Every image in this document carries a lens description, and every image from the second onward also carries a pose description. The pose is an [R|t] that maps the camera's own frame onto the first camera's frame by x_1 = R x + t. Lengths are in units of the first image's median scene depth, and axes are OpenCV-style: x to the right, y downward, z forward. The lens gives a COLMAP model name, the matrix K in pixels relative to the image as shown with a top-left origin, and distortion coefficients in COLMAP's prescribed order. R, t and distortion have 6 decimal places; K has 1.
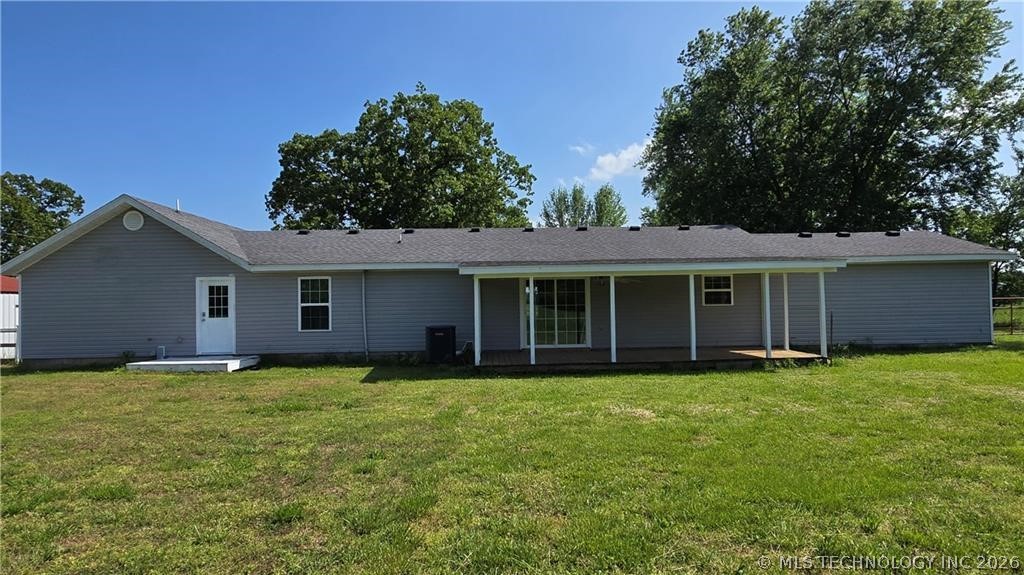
lens RADIAL K [[583.3, 0, 514.9], [0, 583.3, 290.0], [0, 0, 1]] dist [-0.011865, -0.001397]
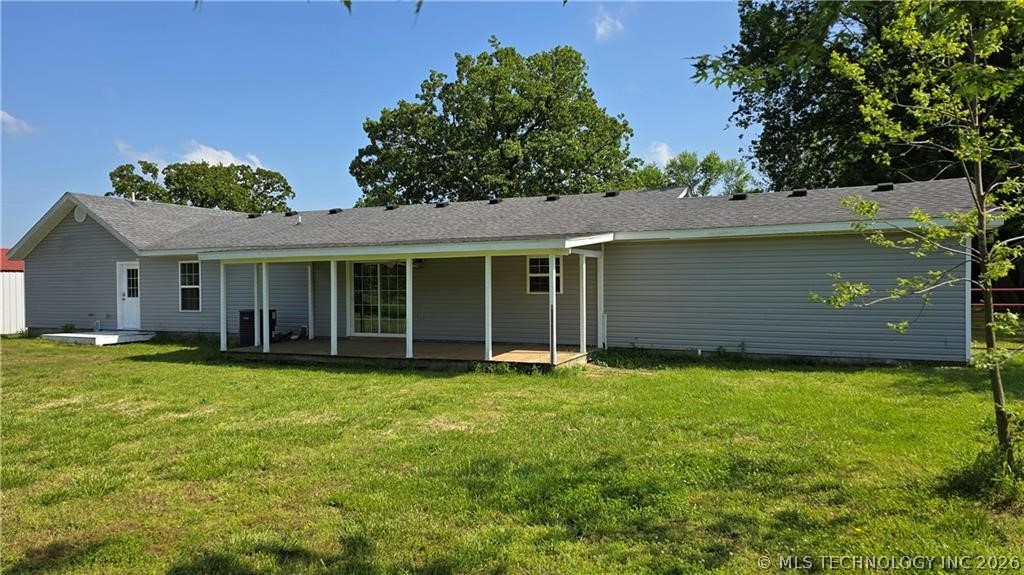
lens RADIAL K [[689.8, 0, 515.0], [0, 689.8, 284.4], [0, 0, 1]] dist [0.006978, -0.005671]
pose [[0.892863, 0.010586, -0.450204, 0.756705], [0.001823, 0.999631, 0.027120, -0.012455], [0.450324, -0.025035, 0.892514, 0.140277]]
